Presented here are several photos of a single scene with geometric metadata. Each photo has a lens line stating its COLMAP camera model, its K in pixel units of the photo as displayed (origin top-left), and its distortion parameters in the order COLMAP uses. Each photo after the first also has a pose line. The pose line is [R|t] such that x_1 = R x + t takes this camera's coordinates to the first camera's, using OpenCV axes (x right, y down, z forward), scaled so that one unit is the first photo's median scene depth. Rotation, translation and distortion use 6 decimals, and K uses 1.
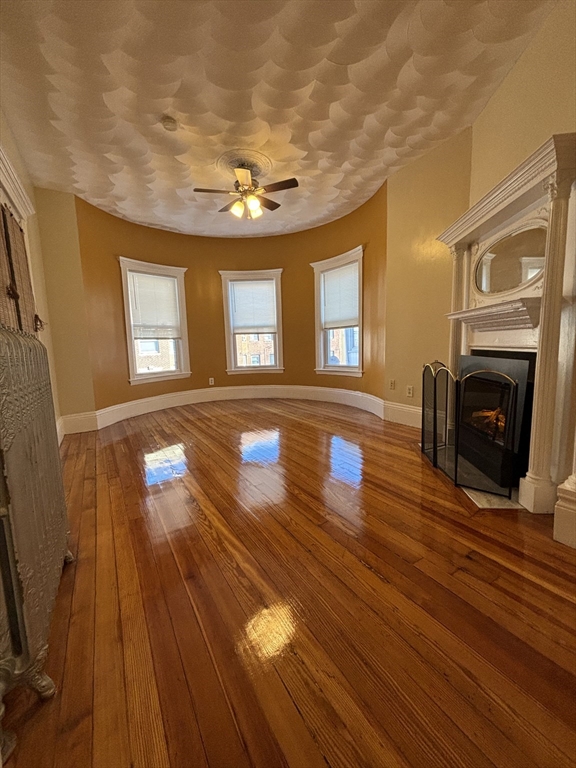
lens RADIAL K [[312.4, 0, 290.8], [0, 312.4, 382.8], [0, 0, 1]] dist [-0.002045, -0.001940]
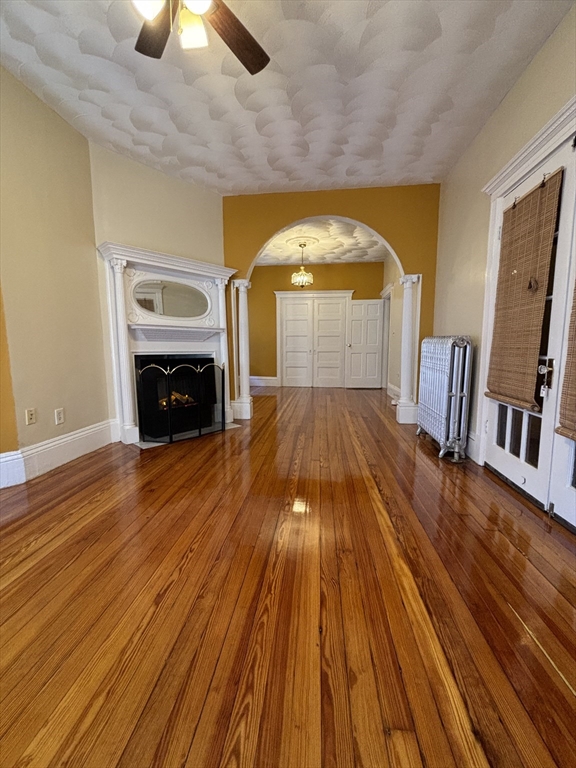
lens RADIAL K [[312.4, 0, 288.3], [0, 312.4, 383.1], [0, 0, 1]] dist [-0.002045, -0.001940]
pose [[-0.799661, -0.037130, 0.599303, -0.373958], [0.104782, 0.974143, 0.200166, -0.108079], [-0.591239, 0.222861, -0.775093, 0.976126]]
